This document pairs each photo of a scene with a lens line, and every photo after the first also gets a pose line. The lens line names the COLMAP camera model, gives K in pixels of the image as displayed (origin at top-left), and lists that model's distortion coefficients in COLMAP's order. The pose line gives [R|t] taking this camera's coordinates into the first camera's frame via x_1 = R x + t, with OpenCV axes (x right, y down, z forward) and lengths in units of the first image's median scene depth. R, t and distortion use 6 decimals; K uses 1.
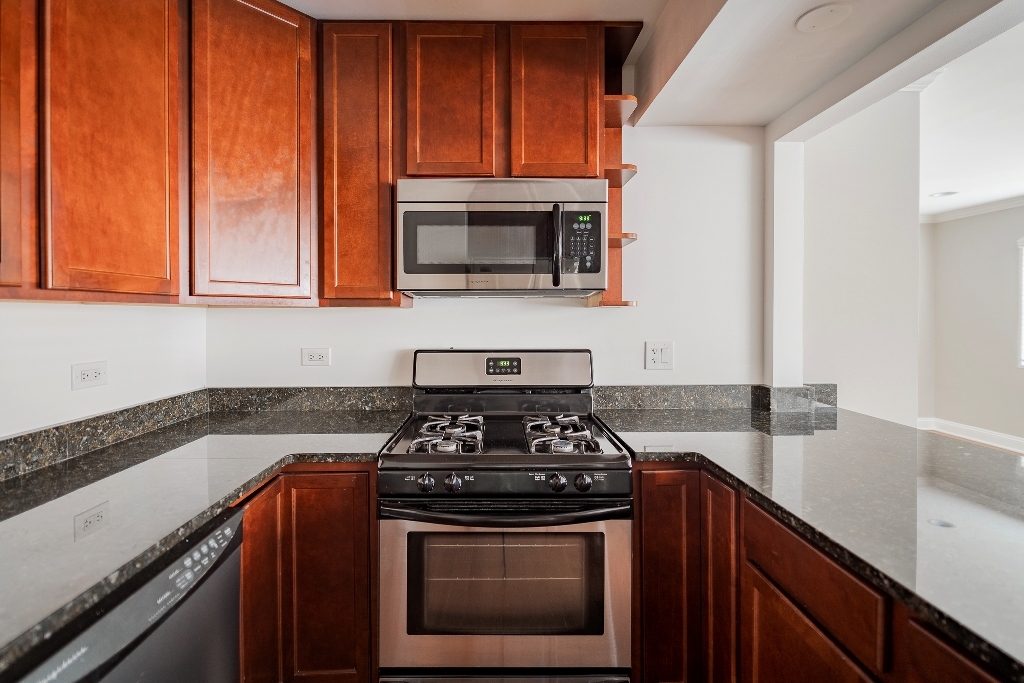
lens RADIAL K [[453.3, 0, 506.9], [0, 453.3, 320.0], [0, 0, 1]] dist [-0.001984, -0.000240]
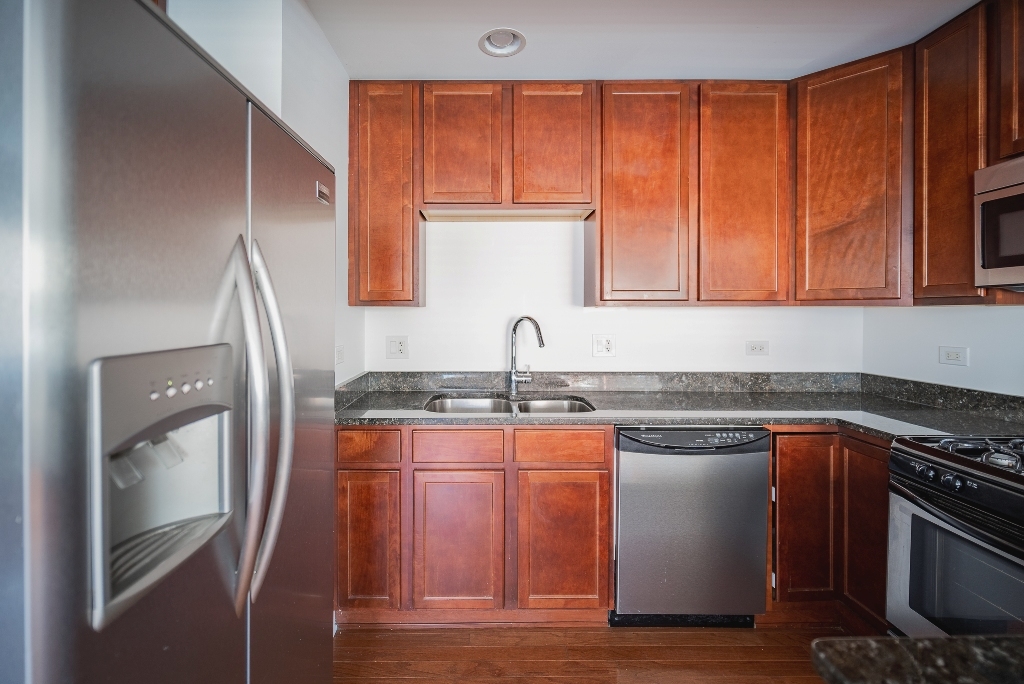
lens RADIAL K [[458.0, 0, 485.3], [0, 458.0, 315.3], [0, 0, 1]] dist [-0.000190, 0.000061]
pose [[-0.011574, 0.006147, -0.999914, 0.734578], [-0.013677, 0.999887, 0.006305, 0.000700], [0.999839, 0.013749, -0.011489, -0.012788]]
